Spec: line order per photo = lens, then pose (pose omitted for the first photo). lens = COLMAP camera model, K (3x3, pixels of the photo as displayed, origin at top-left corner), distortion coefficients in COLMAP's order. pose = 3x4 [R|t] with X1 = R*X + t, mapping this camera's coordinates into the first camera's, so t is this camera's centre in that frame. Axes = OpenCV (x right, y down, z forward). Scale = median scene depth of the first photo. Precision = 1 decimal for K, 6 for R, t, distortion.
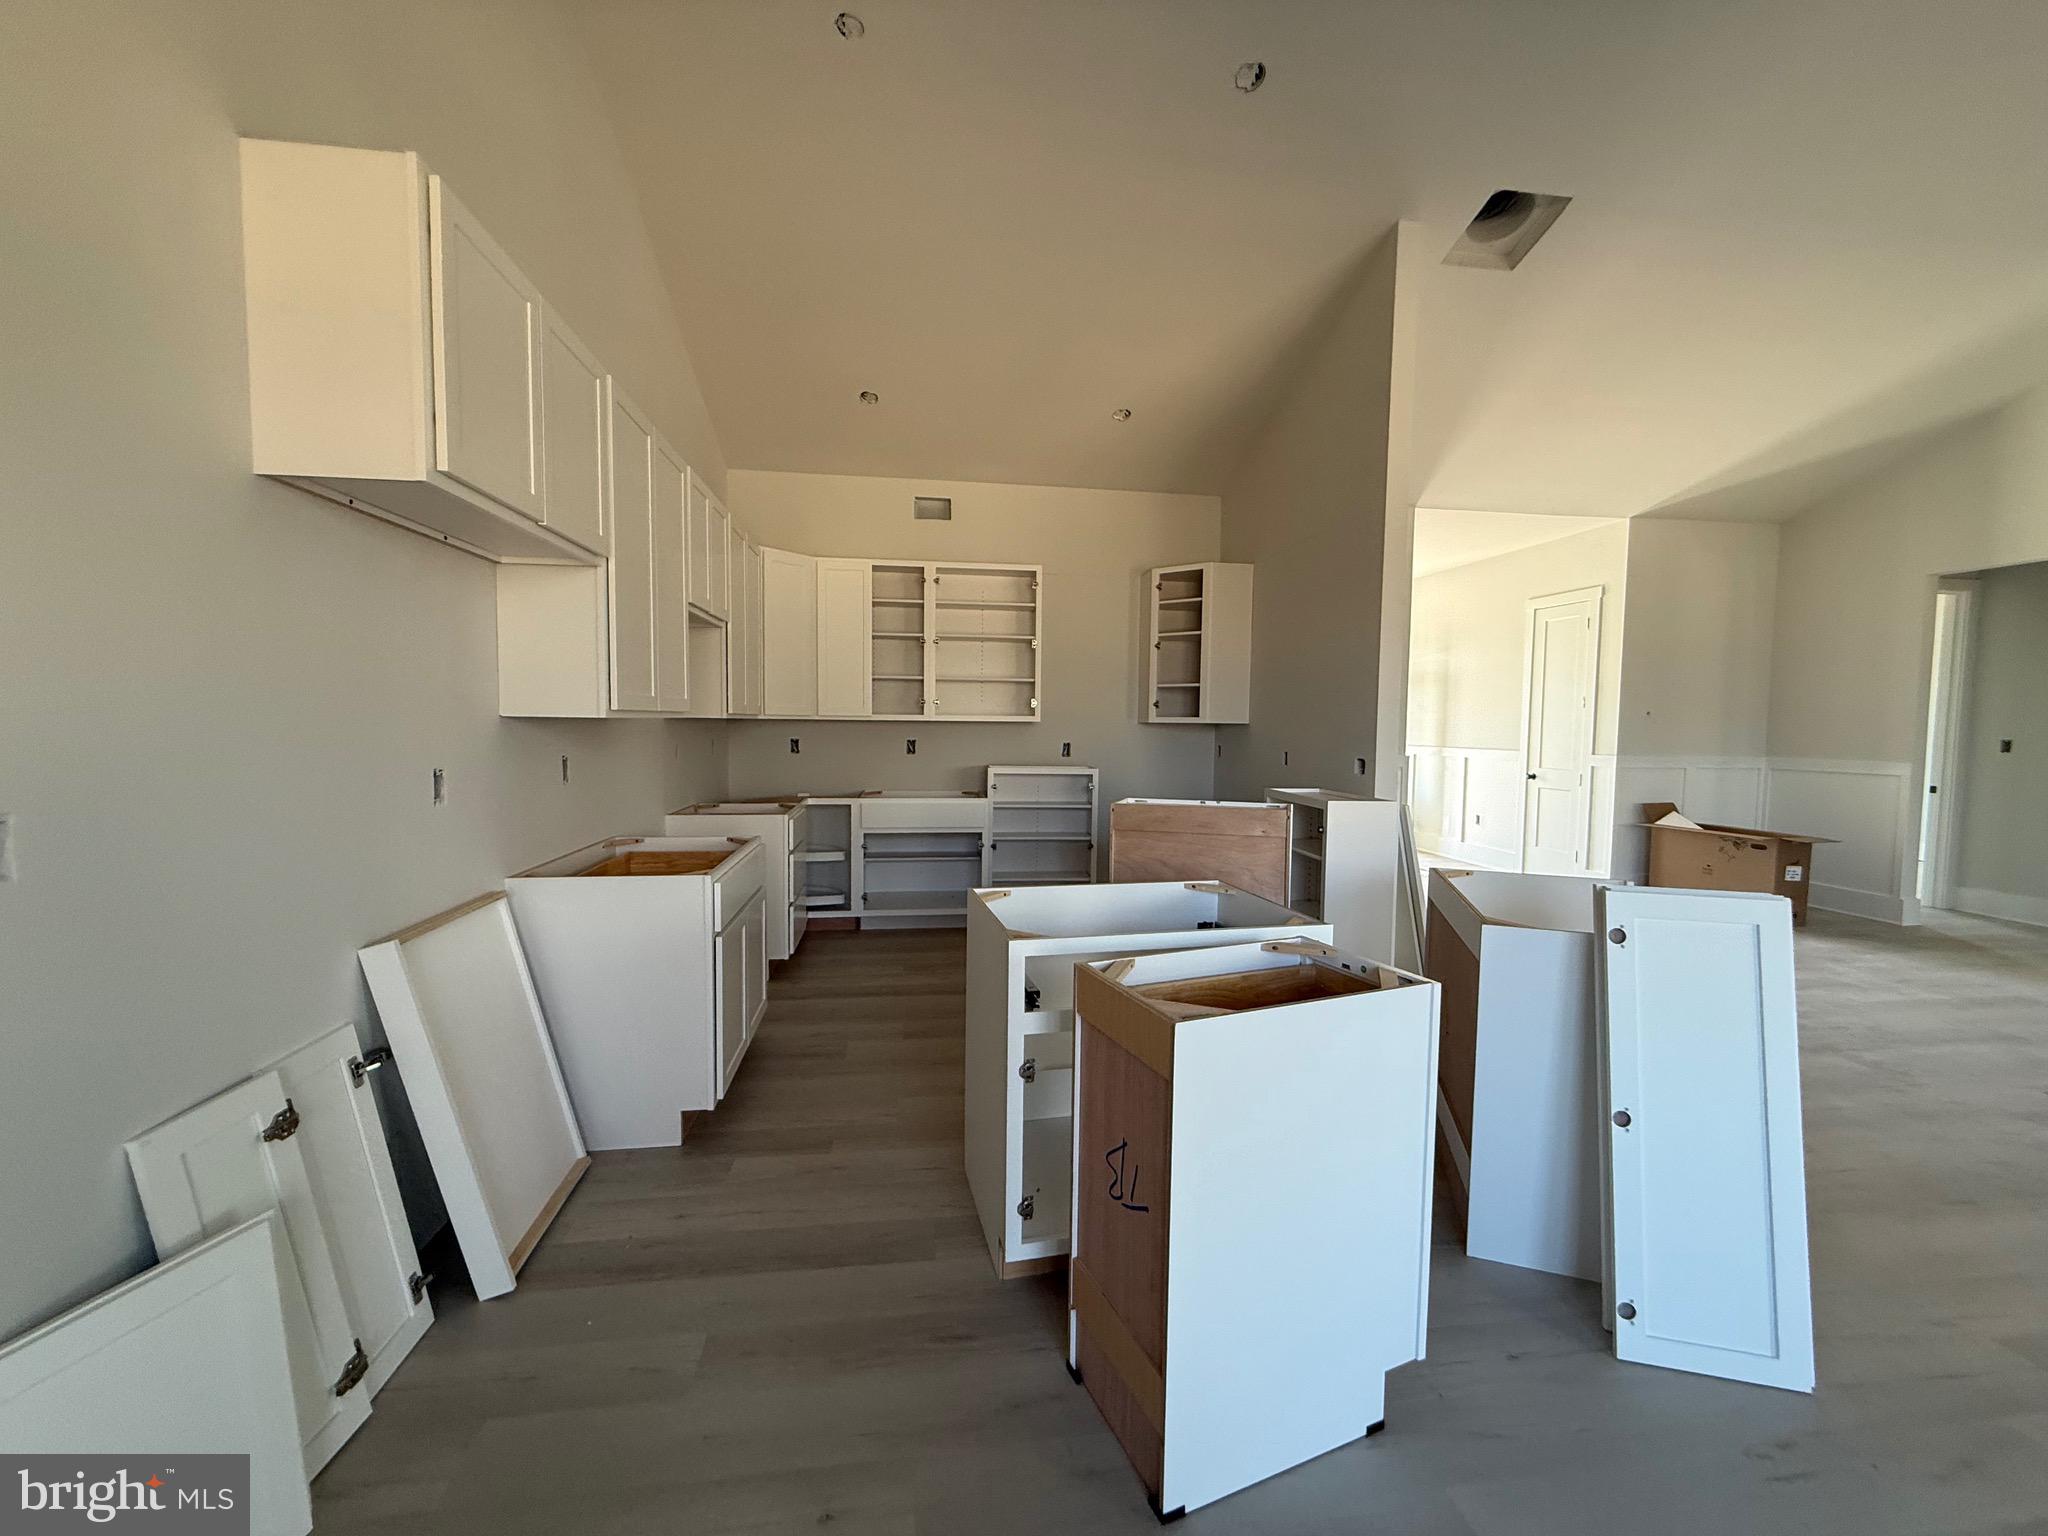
lens RADIAL K [[796.8, 0, 1024.0], [0, 796.8, 768.0], [0, 0, 1]] dist [0.000138, -0.000137]
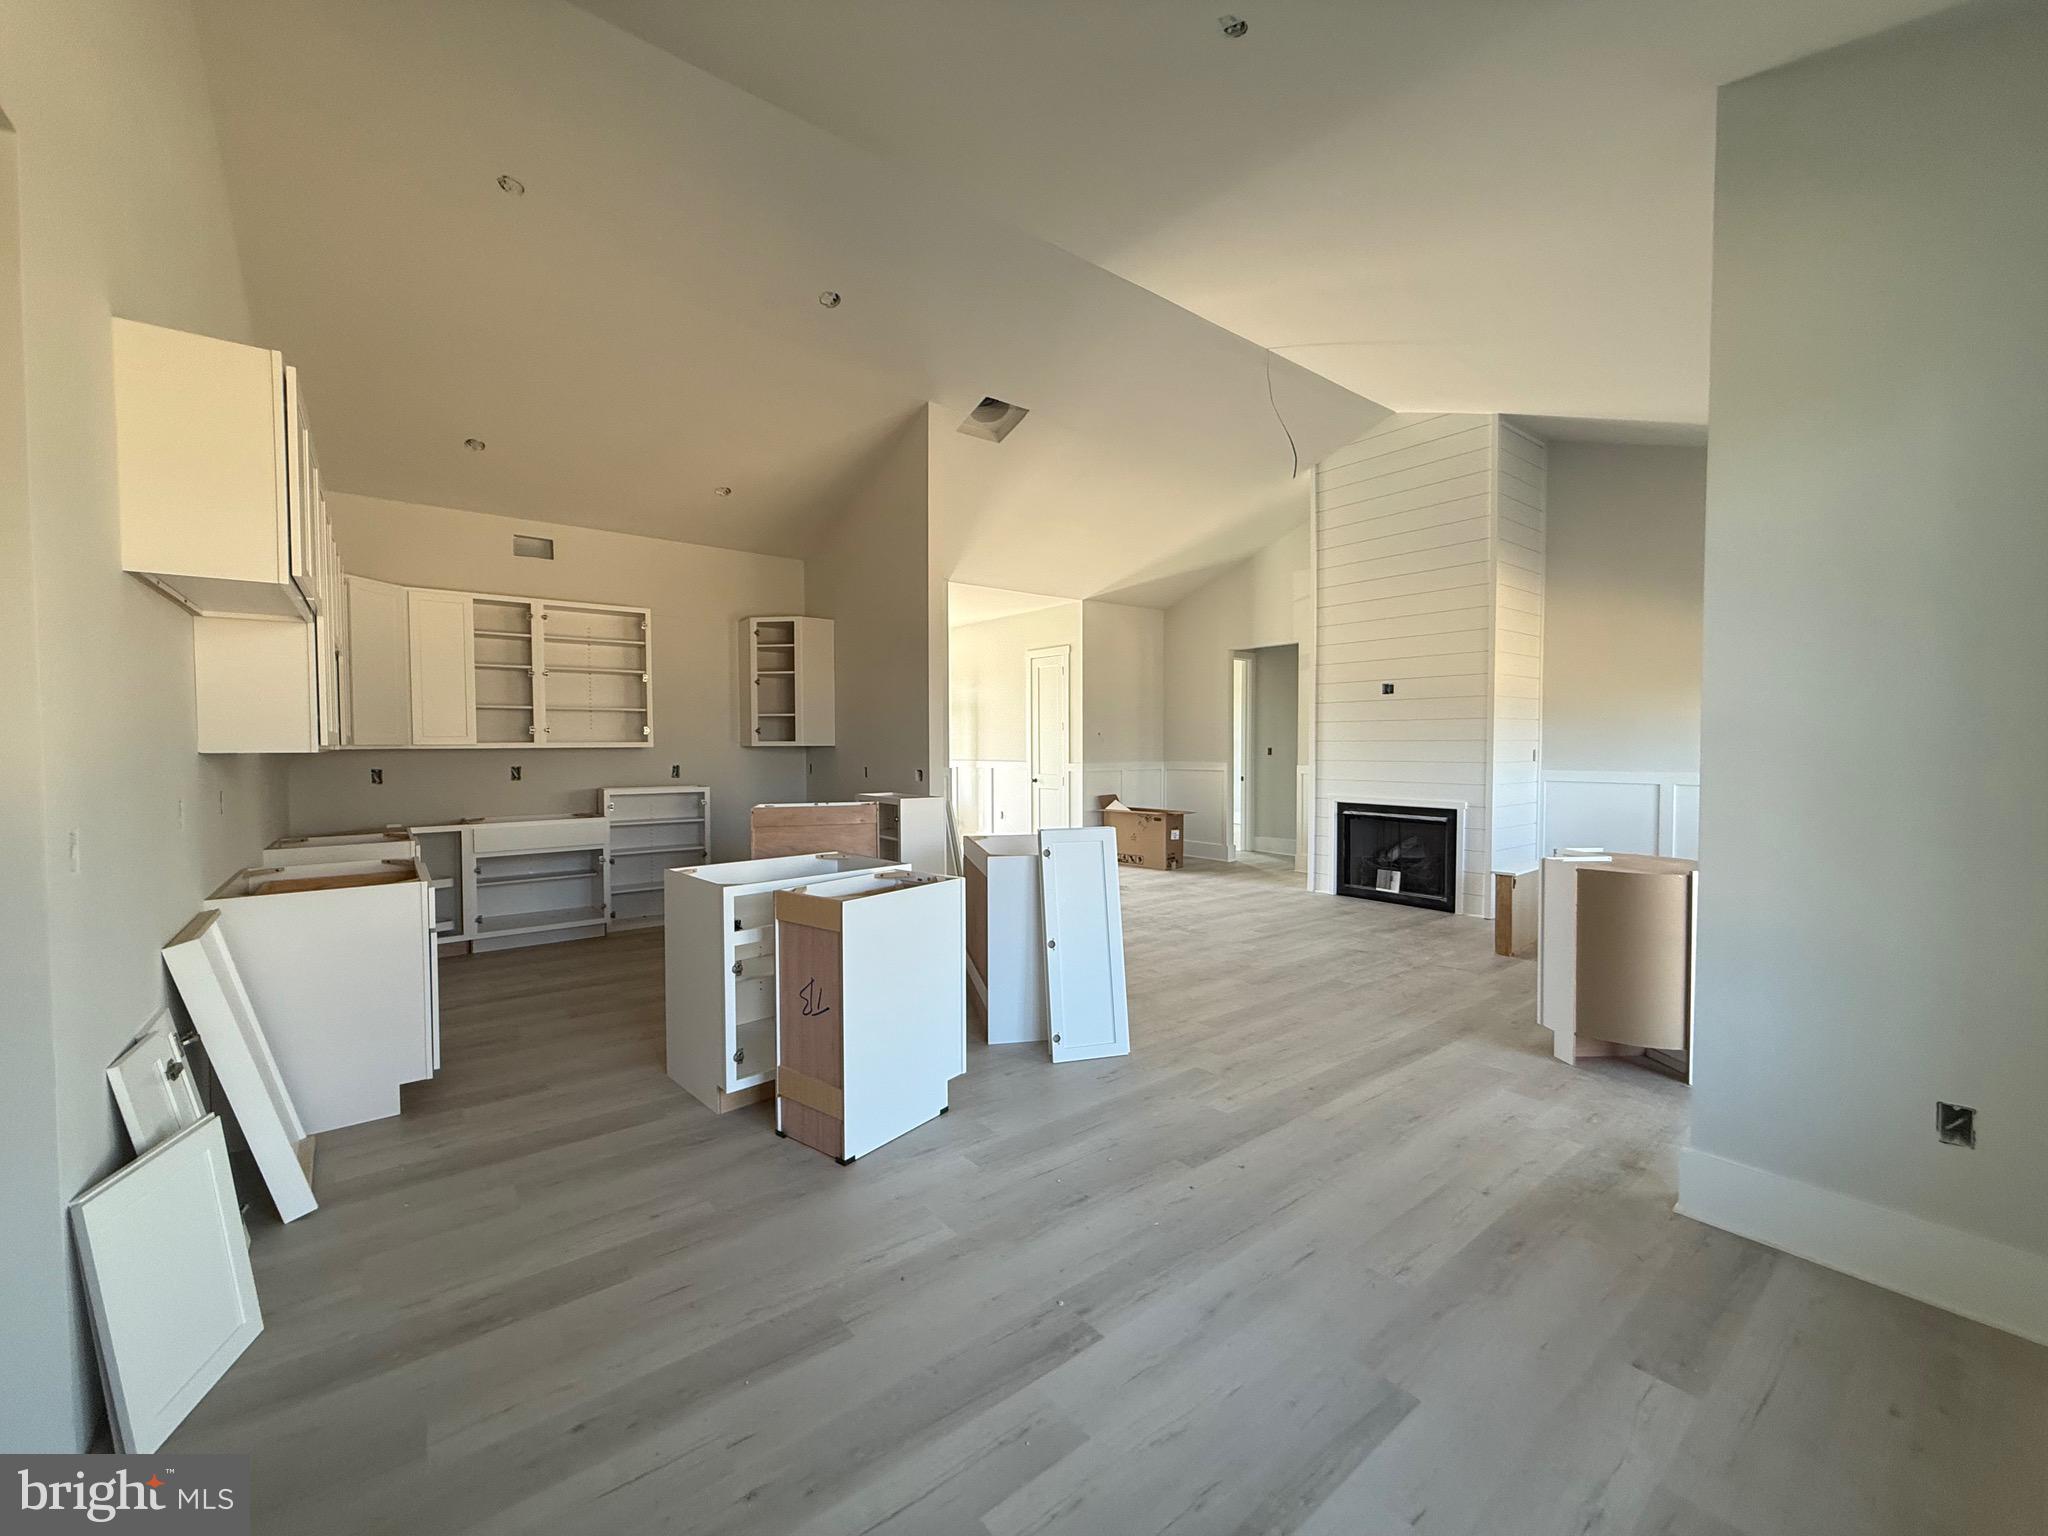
lens RADIAL K [[825.0, 0, 1024.0], [0, 825.0, 768.0], [0, 0, 1]] dist [0.001252, 0.000050]
pose [[0.861370, -0.030088, 0.507086, -0.124329], [0.042698, 0.999000, -0.013254, 0.009554], [-0.506180, 0.033068, 0.861793, -0.276565]]
